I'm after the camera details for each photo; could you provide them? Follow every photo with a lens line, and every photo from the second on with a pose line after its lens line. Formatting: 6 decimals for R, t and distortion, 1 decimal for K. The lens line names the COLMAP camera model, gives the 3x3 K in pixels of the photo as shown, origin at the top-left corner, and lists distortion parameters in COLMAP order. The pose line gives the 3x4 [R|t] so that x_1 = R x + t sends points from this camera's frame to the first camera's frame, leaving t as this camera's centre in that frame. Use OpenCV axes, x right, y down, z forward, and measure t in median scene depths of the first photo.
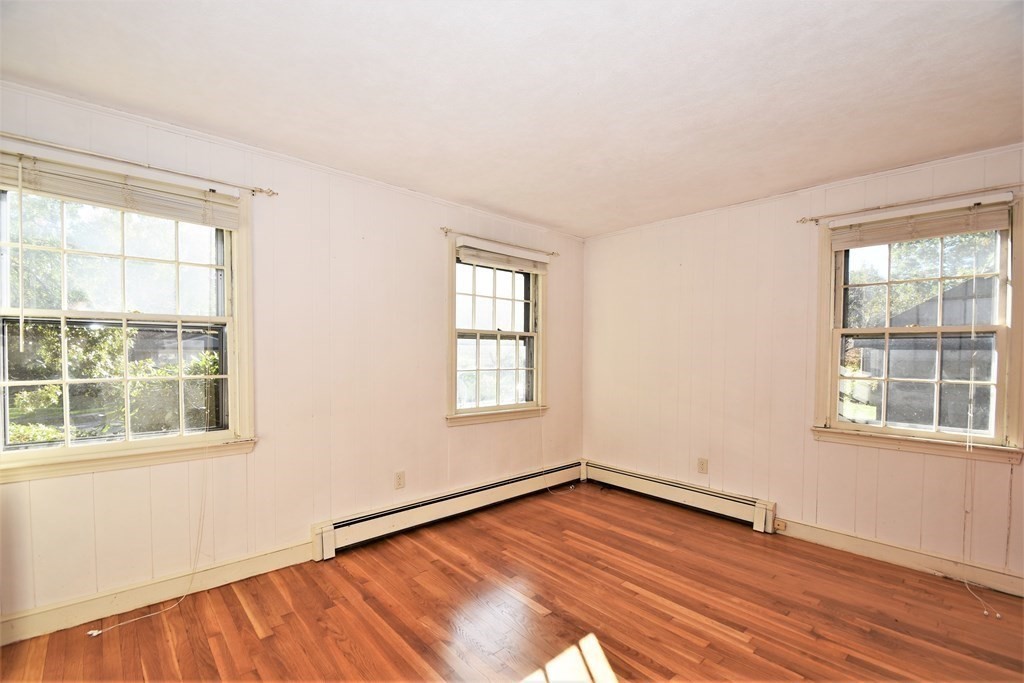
lens RADIAL K [[457.2, 0, 503.8], [0, 457.2, 364.0], [0, 0, 1]] dist [0.001838, -0.014912]
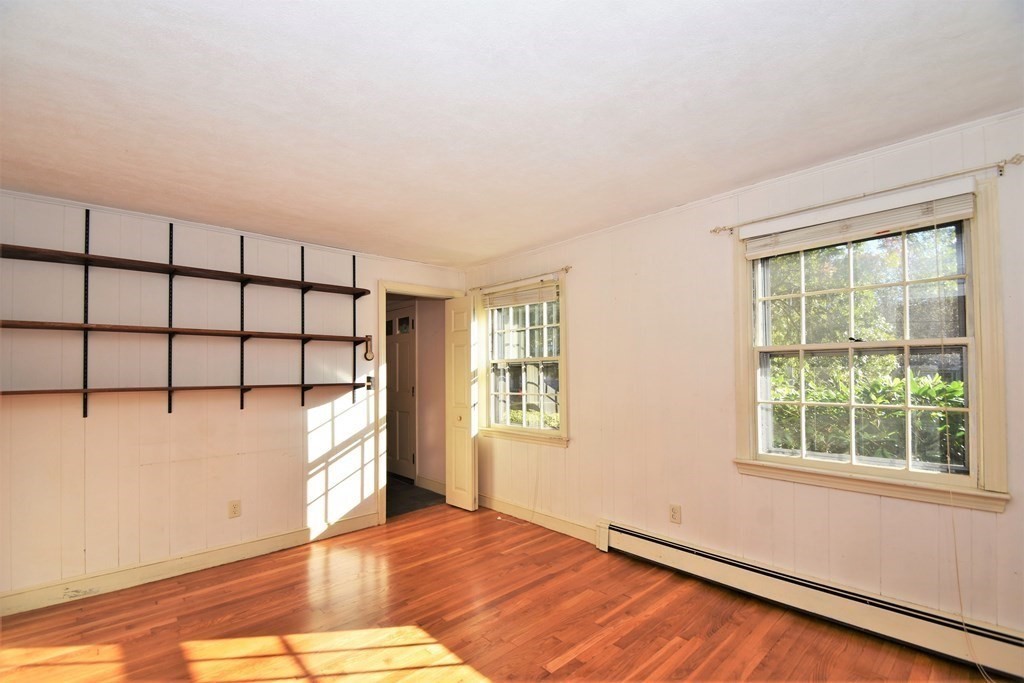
lens RADIAL K [[441.5, 0, 503.2], [0, 441.5, 366.8], [0, 0, 1]] dist [0.002442, -0.013144]
pose [[-0.005665, -0.027302, -0.999611, 0.782690], [-0.021260, 0.999405, -0.027176, -0.019357], [0.999758, 0.021098, -0.006242, 0.727917]]
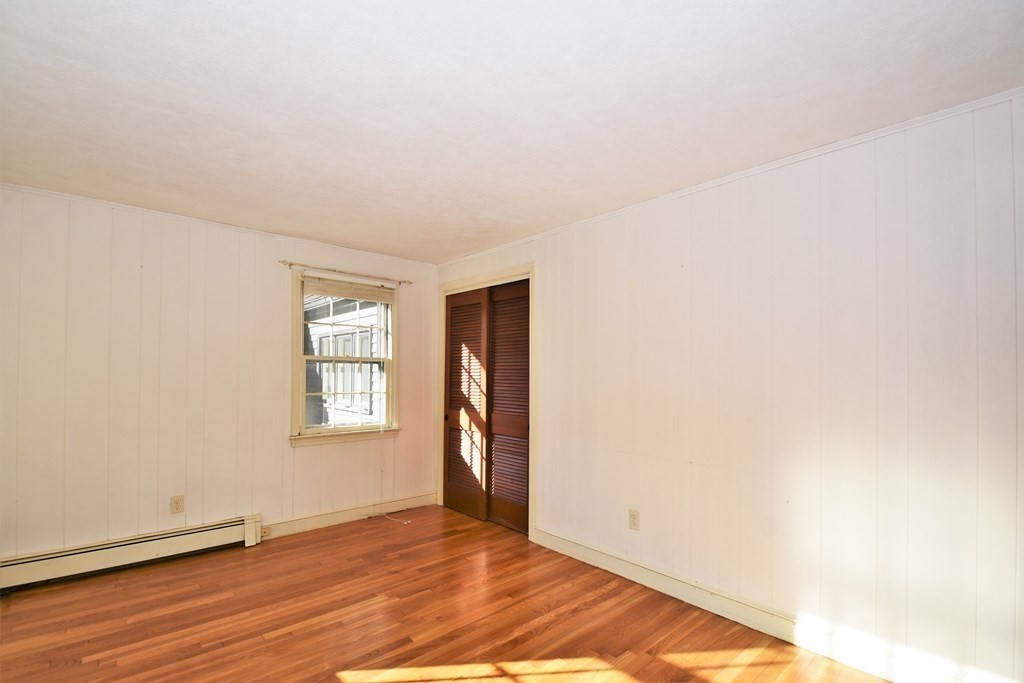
lens RADIAL K [[457.2, 0, 503.8], [0, 457.2, 364.0], [0, 0, 1]] dist [0.001838, -0.014912]
pose [[0.009016, 0.010365, 0.999906, -0.571968], [0.028614, 0.999534, -0.010619, -0.027441], [-0.999550, 0.028707, 0.008715, 0.466143]]
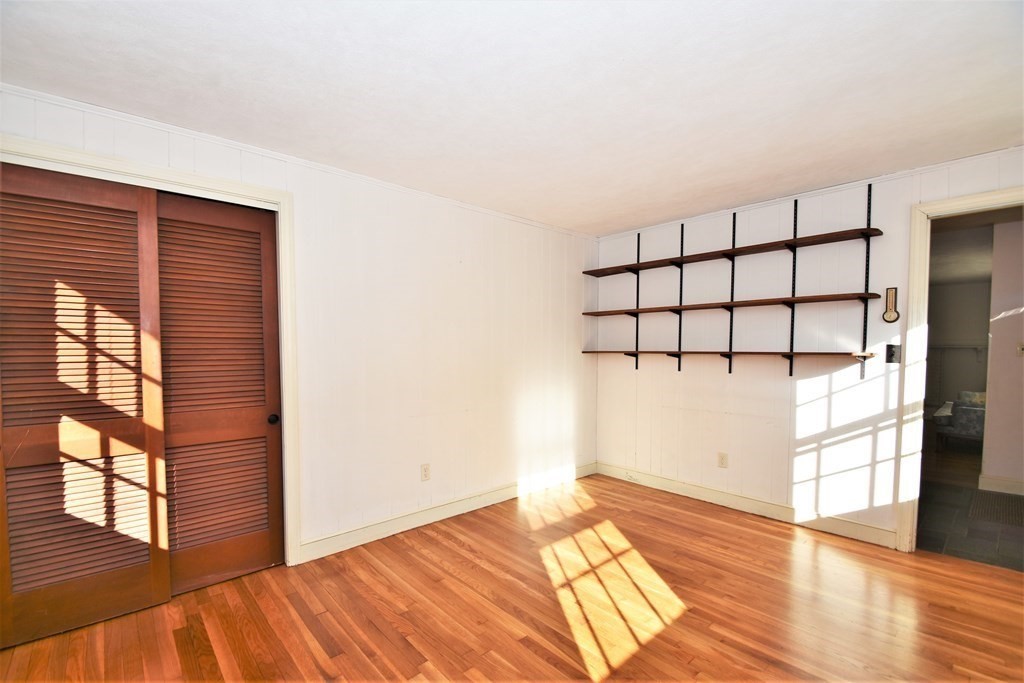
lens RADIAL K [[441.5, 0, 503.2], [0, 441.5, 366.8], [0, 0, 1]] dist [0.002442, -0.013144]
pose [[-0.999878, -0.007477, 0.013748, 0.265591], [-0.006373, 0.996880, 0.078677, -0.040423], [-0.014293, 0.078580, -0.996805, 1.317605]]
